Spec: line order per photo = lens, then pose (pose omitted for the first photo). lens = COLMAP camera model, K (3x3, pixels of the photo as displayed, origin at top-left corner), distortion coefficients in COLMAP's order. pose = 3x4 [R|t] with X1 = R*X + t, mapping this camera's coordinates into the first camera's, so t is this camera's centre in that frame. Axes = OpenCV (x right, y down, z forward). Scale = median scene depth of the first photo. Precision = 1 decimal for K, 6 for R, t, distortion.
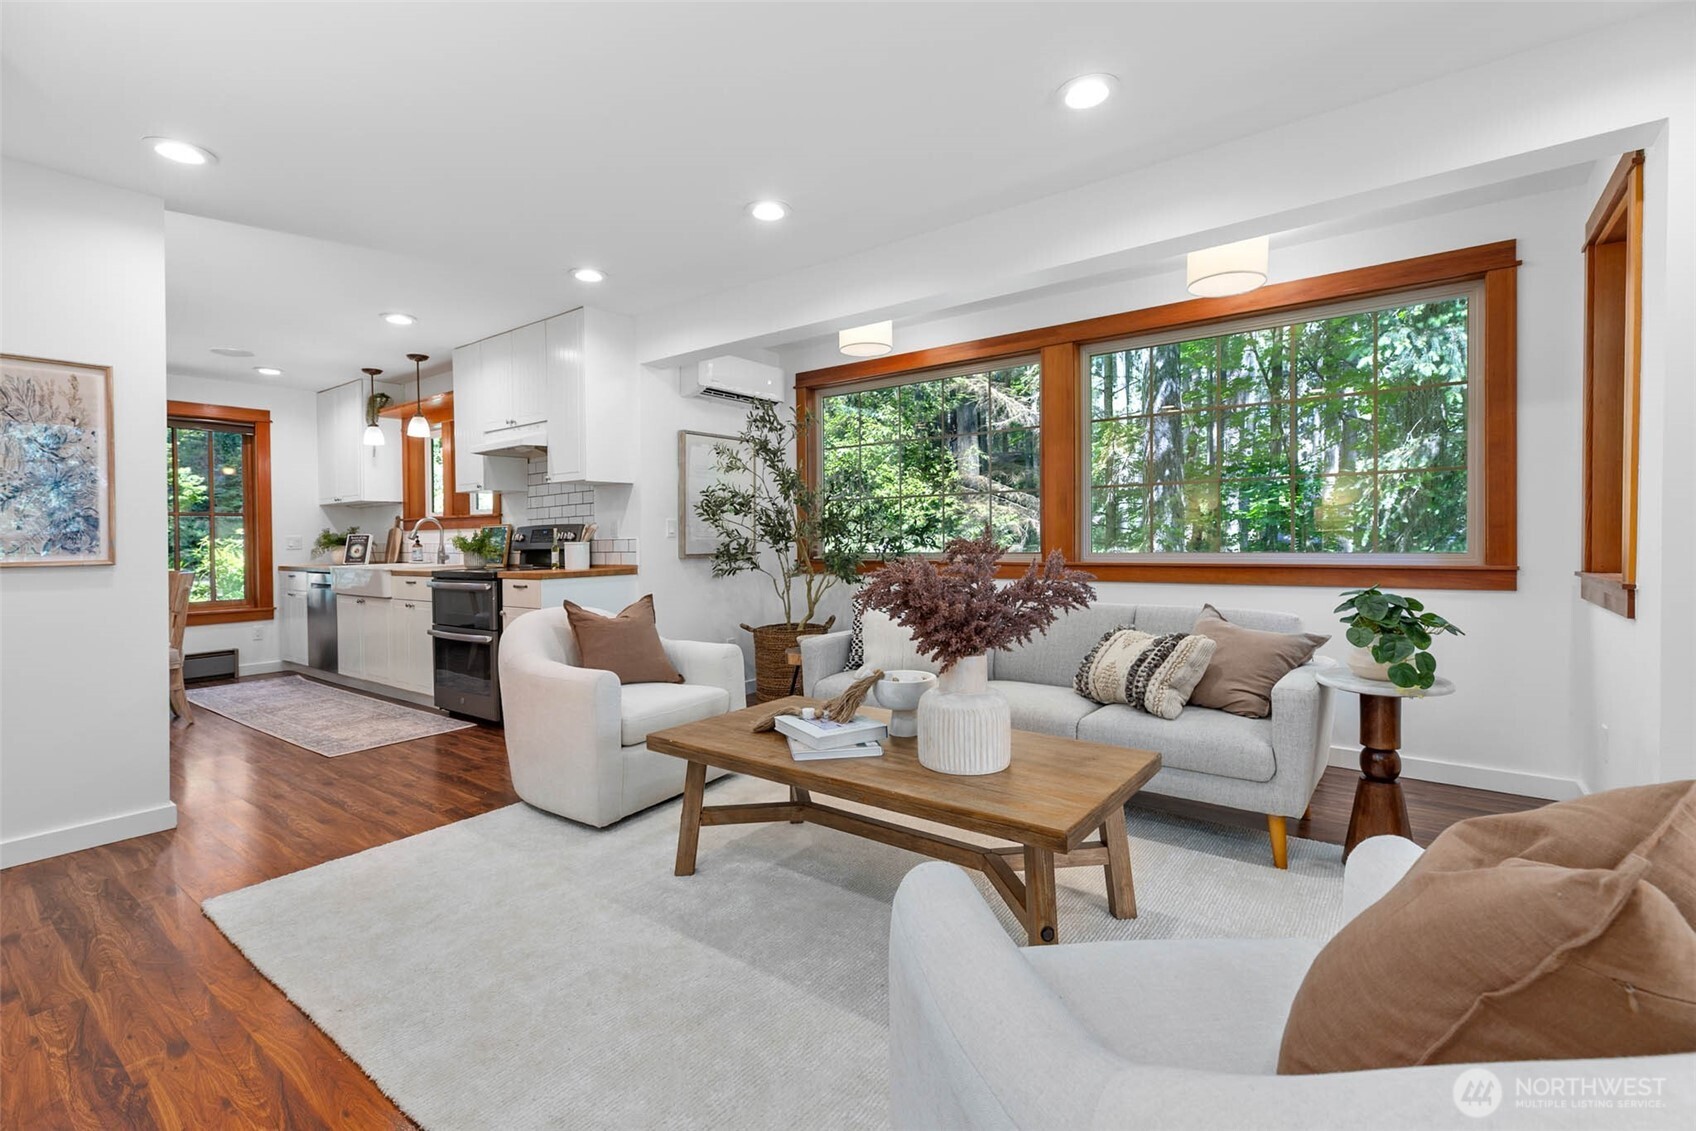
lens RADIAL K [[770.8, 0, 847.2], [0, 770.8, 569.9], [0, 0, 1]] dist [-0.004887, 0.000380]
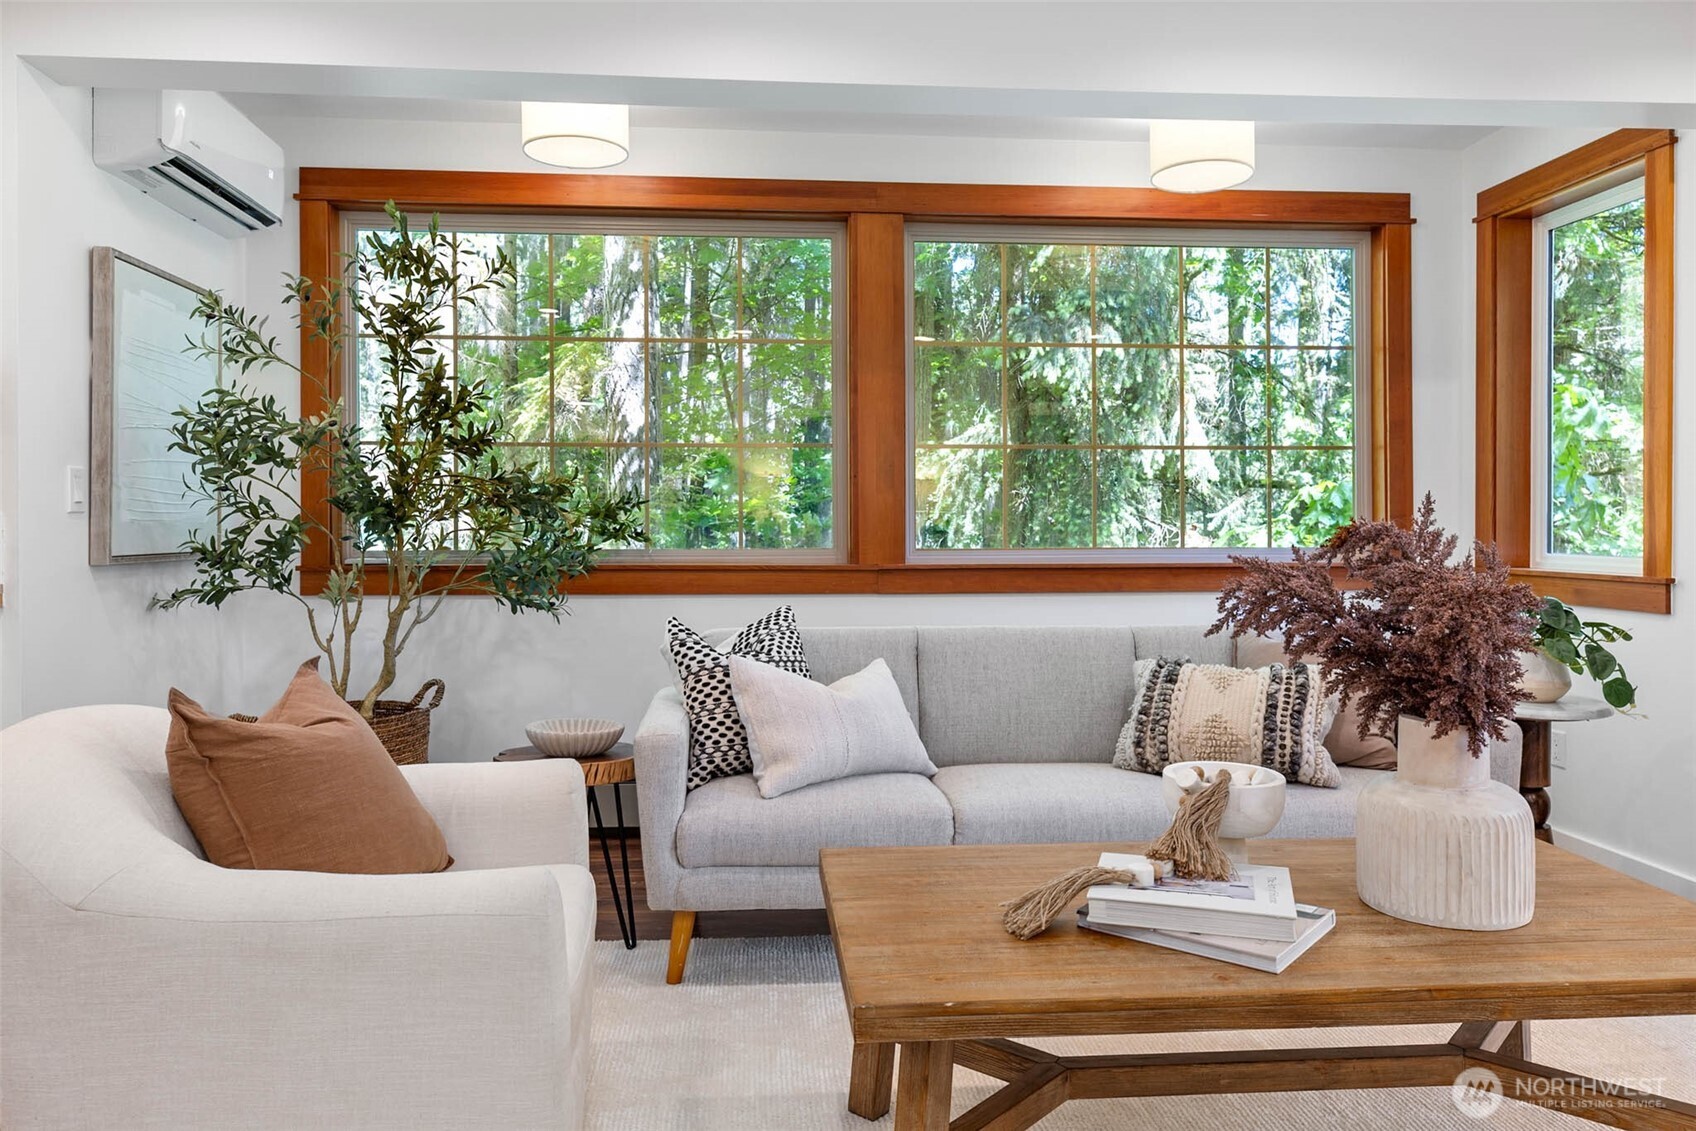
lens RADIAL K [[1192.0, 0, 848.5], [0, 1192.0, 552.9], [0, 0, 1]] dist [0.008447, 0.001472]
pose [[0.733848, -0.006615, 0.679281, -0.380533], [0.018696, 0.999770, -0.010462, -0.008921], [-0.679056, 0.020377, 0.733803, 0.301439]]
